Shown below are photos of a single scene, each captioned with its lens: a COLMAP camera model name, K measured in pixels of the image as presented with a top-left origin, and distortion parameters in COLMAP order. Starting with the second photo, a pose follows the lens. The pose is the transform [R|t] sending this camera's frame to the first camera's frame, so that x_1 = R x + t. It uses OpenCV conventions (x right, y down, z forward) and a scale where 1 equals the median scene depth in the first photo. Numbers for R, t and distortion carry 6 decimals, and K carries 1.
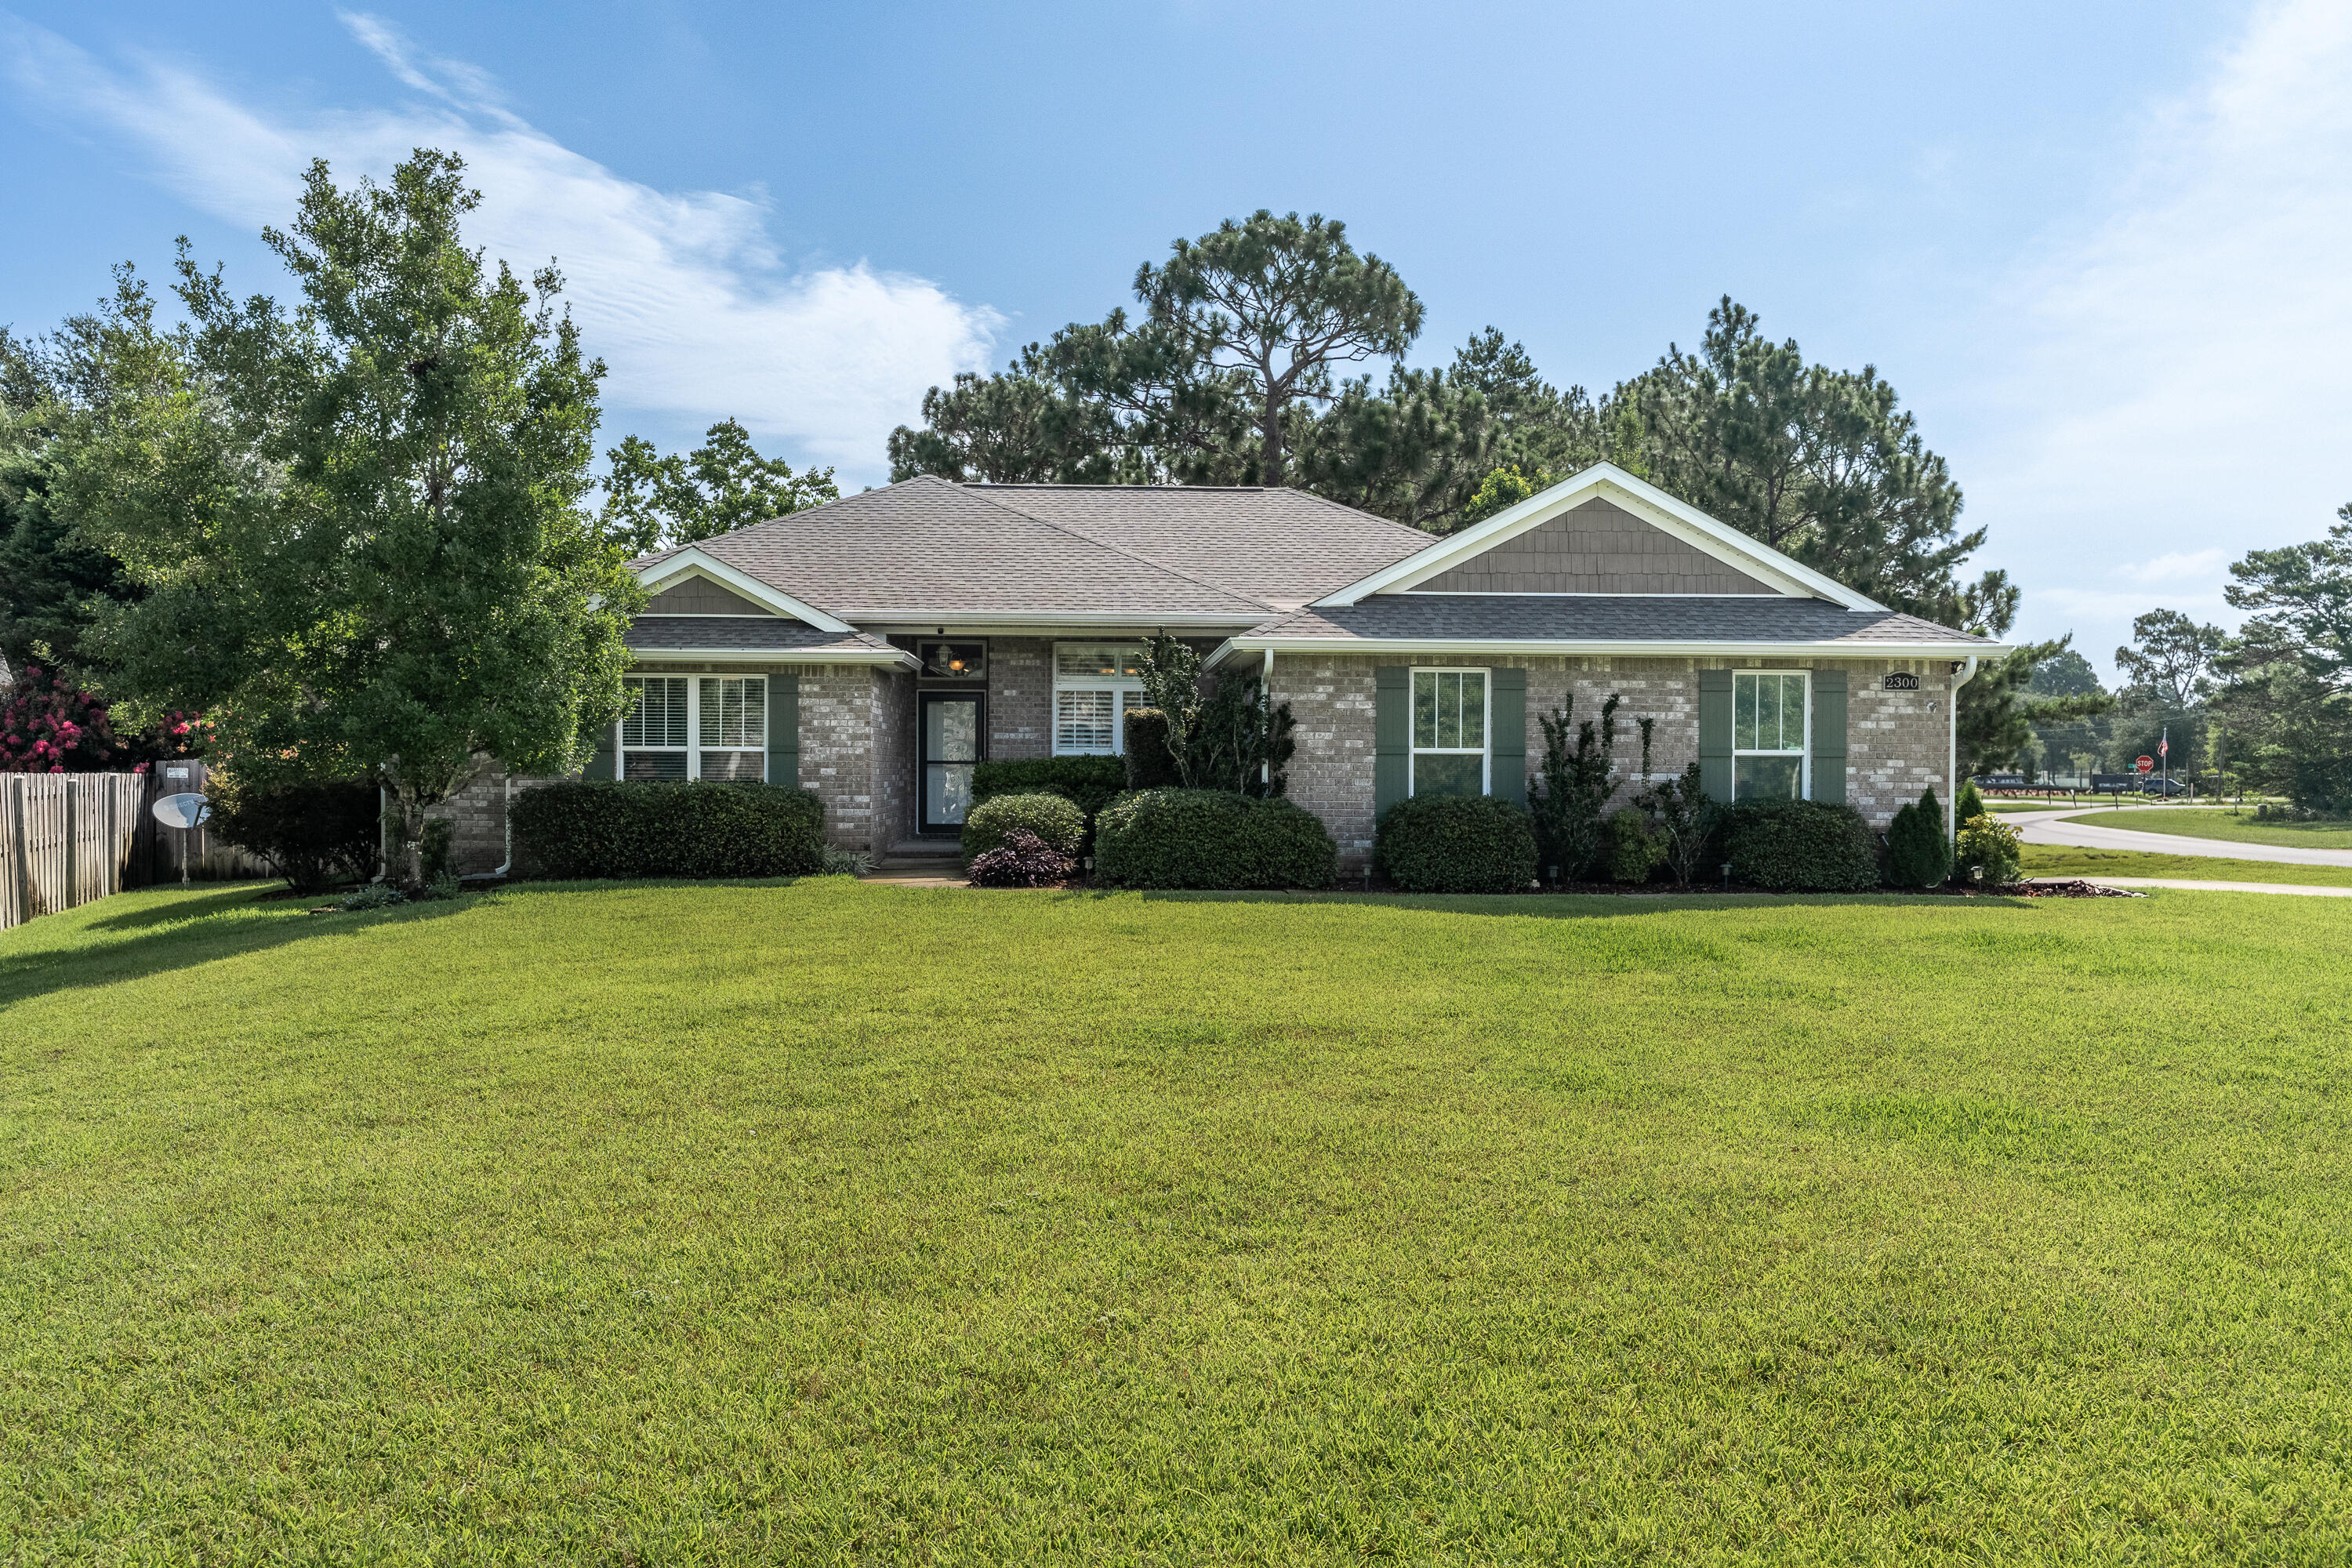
lens RADIAL K [[1748.8, 0, 1112.5], [0, 1748.8, 860.0], [0, 0, 1]] dist [0.000728, -0.004720]
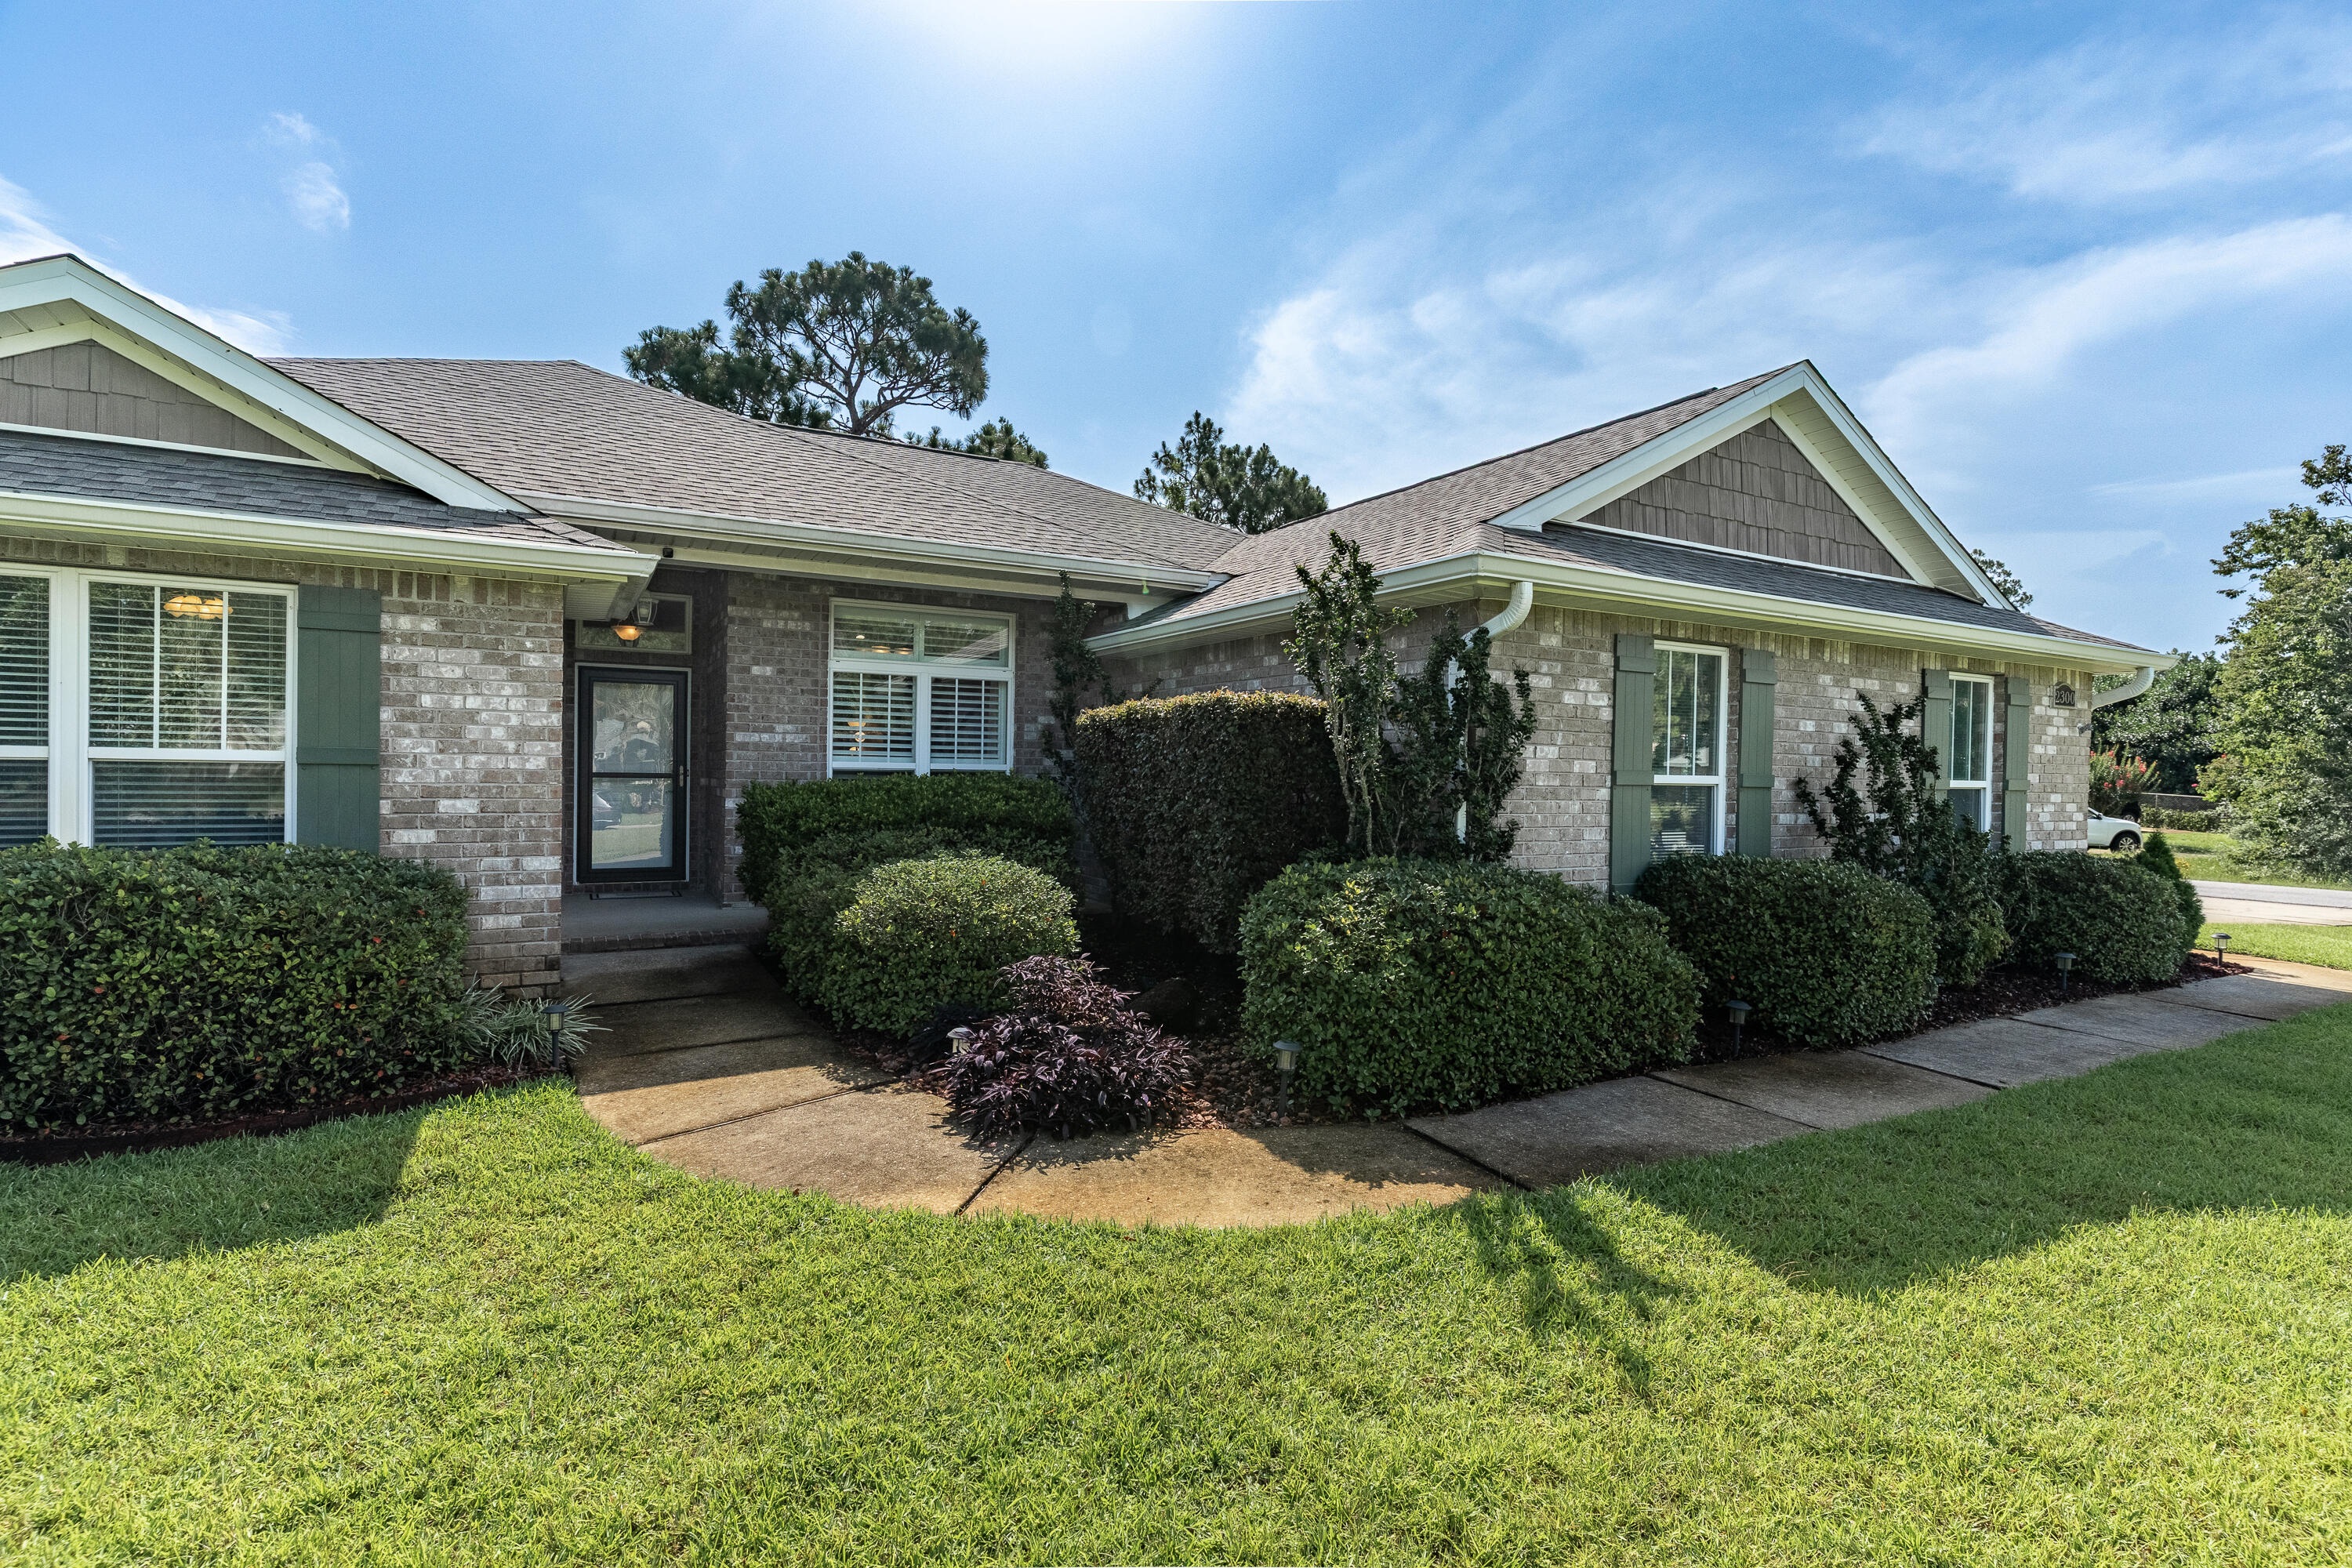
lens RADIAL K [[1127.0, 0, 1164.1], [0, 1127.0, 796.0], [0, 0, 1]] dist [0.001340, -0.000091]
pose [[0.889442, -0.001021, 0.457047, -0.132827], [0.012143, 0.999697, -0.021398, -0.044833], [-0.456887, 0.024582, 0.889185, 0.650184]]
